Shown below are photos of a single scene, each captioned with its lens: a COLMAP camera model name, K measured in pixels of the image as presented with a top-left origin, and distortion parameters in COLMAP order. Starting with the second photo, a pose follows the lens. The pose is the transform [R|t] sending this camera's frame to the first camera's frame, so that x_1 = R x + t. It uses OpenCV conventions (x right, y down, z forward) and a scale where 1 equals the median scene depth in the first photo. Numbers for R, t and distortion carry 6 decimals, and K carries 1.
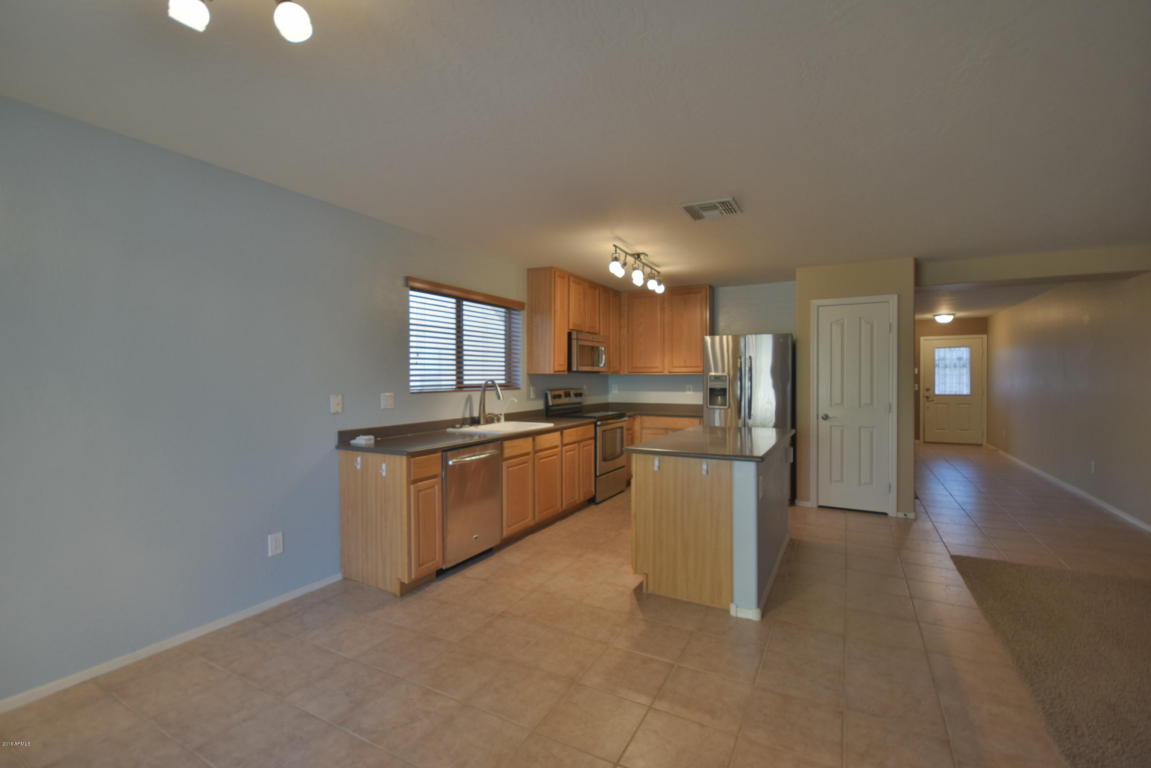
lens RADIAL K [[502.7, 0, 571.5], [0, 502.7, 383.3], [0, 0, 1]] dist [0.007797, -0.012822]
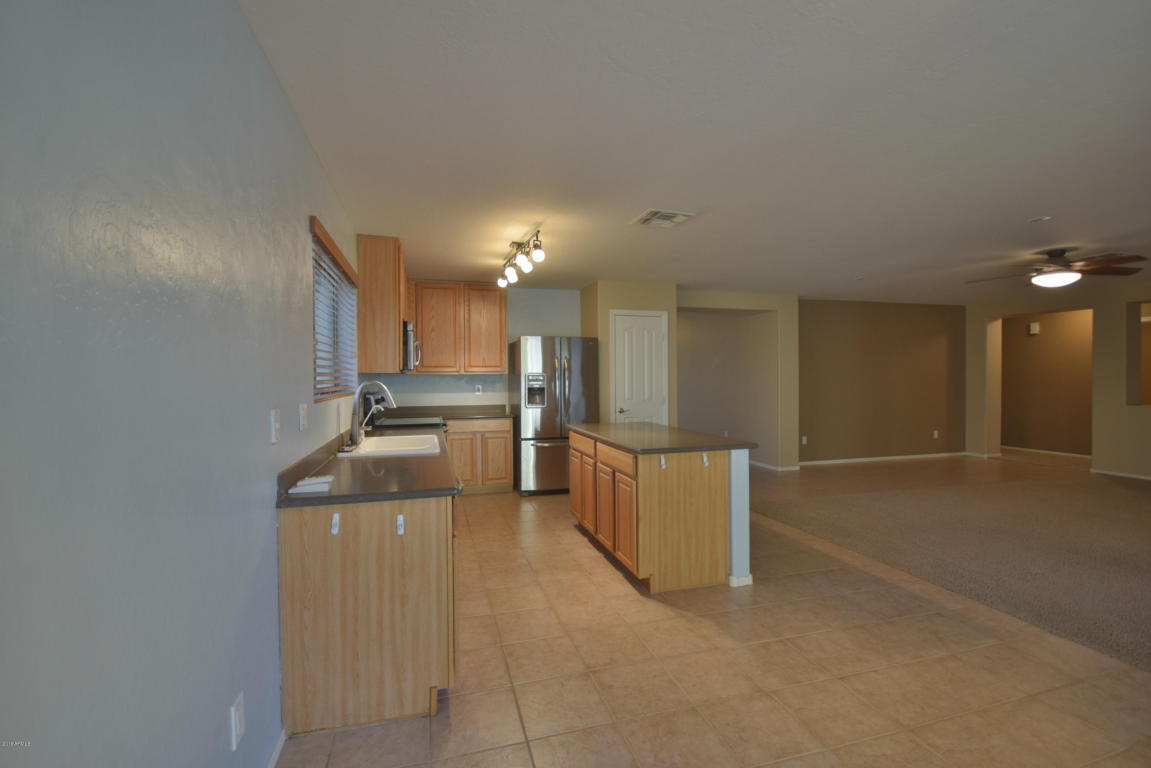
lens RADIAL K [[502.7, 0, 571.5], [0, 502.7, 383.3], [0, 0, 1]] dist [0.007797, -0.012822]
pose [[0.713706, -0.011347, 0.700353, -0.483701], [0.012181, 0.999919, 0.003788, -0.002656], [-0.700339, 0.005827, 0.713786, 0.298548]]
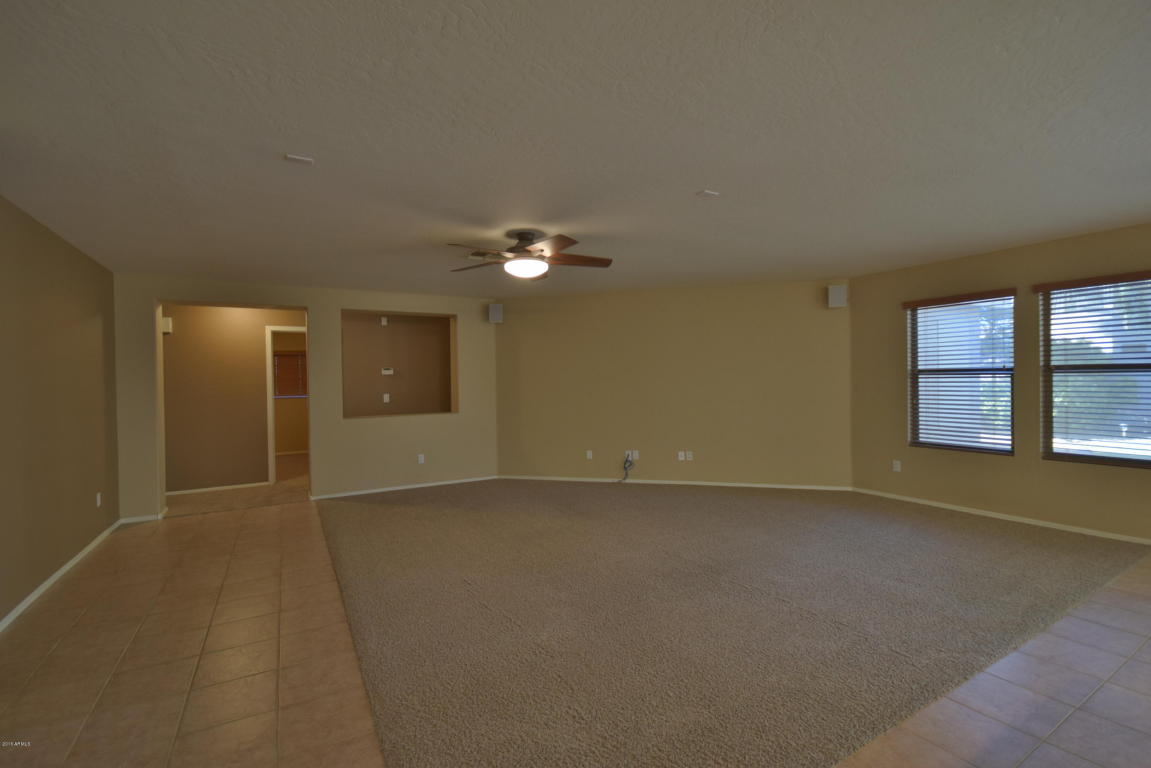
lens RADIAL K [[508.9, 0, 572.2], [0, 508.9, 382.7], [0, 0, 1]] dist [0.009087, -0.011377]
pose [[-0.851267, 0.014795, 0.524524, 0.482498], [0.025642, 0.999581, 0.013422, -0.014249], [-0.524106, 0.024875, -0.851290, 1.084351]]
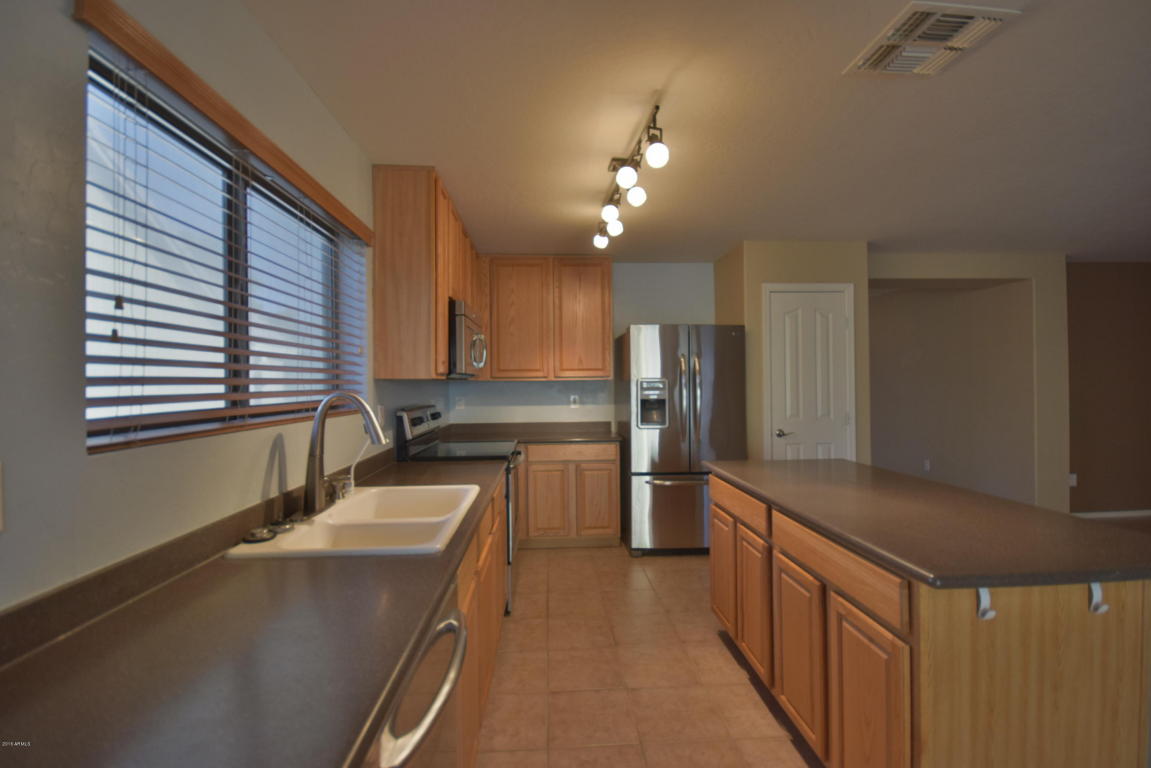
lens RADIAL K [[508.9, 0, 572.2], [0, 508.9, 382.7], [0, 0, 1]] dist [0.009087, -0.011377]
pose [[0.851928, -0.004827, 0.523636, -0.227958], [0.014148, 0.999805, -0.013802, -0.006920], [-0.523467, 0.019167, 0.851830, 0.601178]]
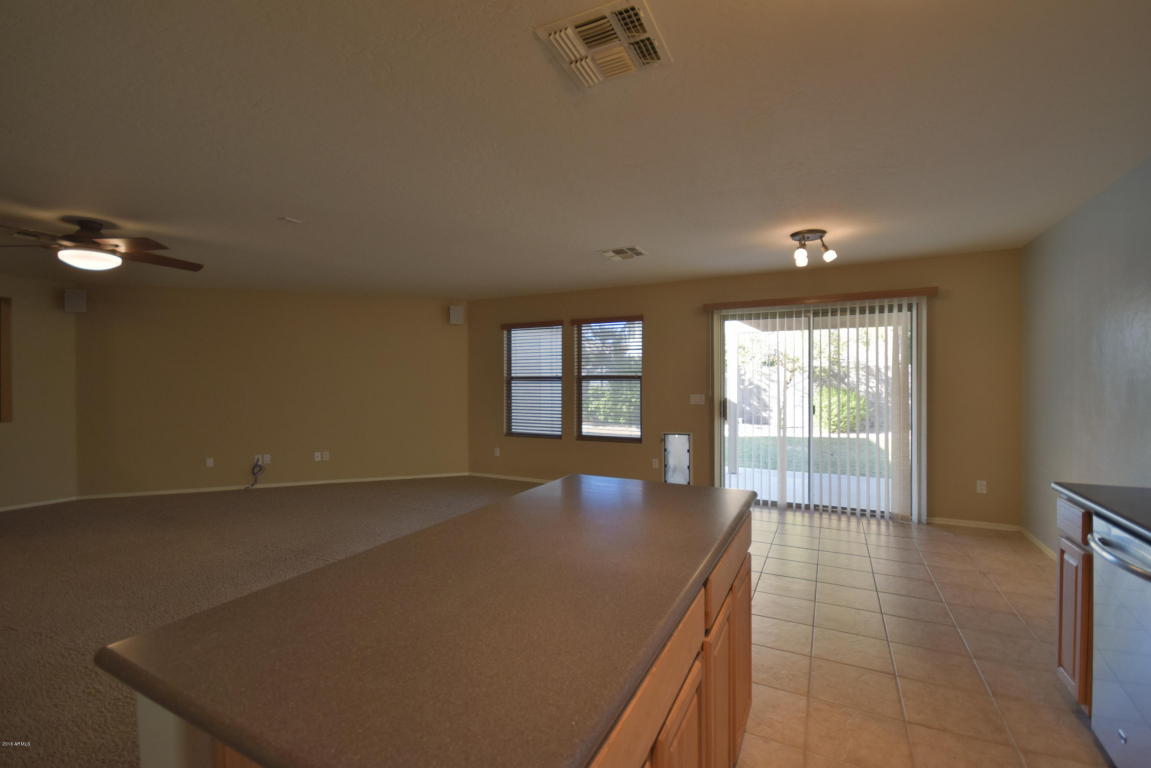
lens RADIAL K [[508.9, 0, 572.2], [0, 508.9, 382.7], [0, 0, 1]] dist [0.009087, -0.011377]
pose [[-0.999734, 0.007511, -0.021828, 0.256925], [0.007141, 0.999830, 0.016990, -0.014814], [0.021952, 0.016830, -0.999617, 1.202217]]
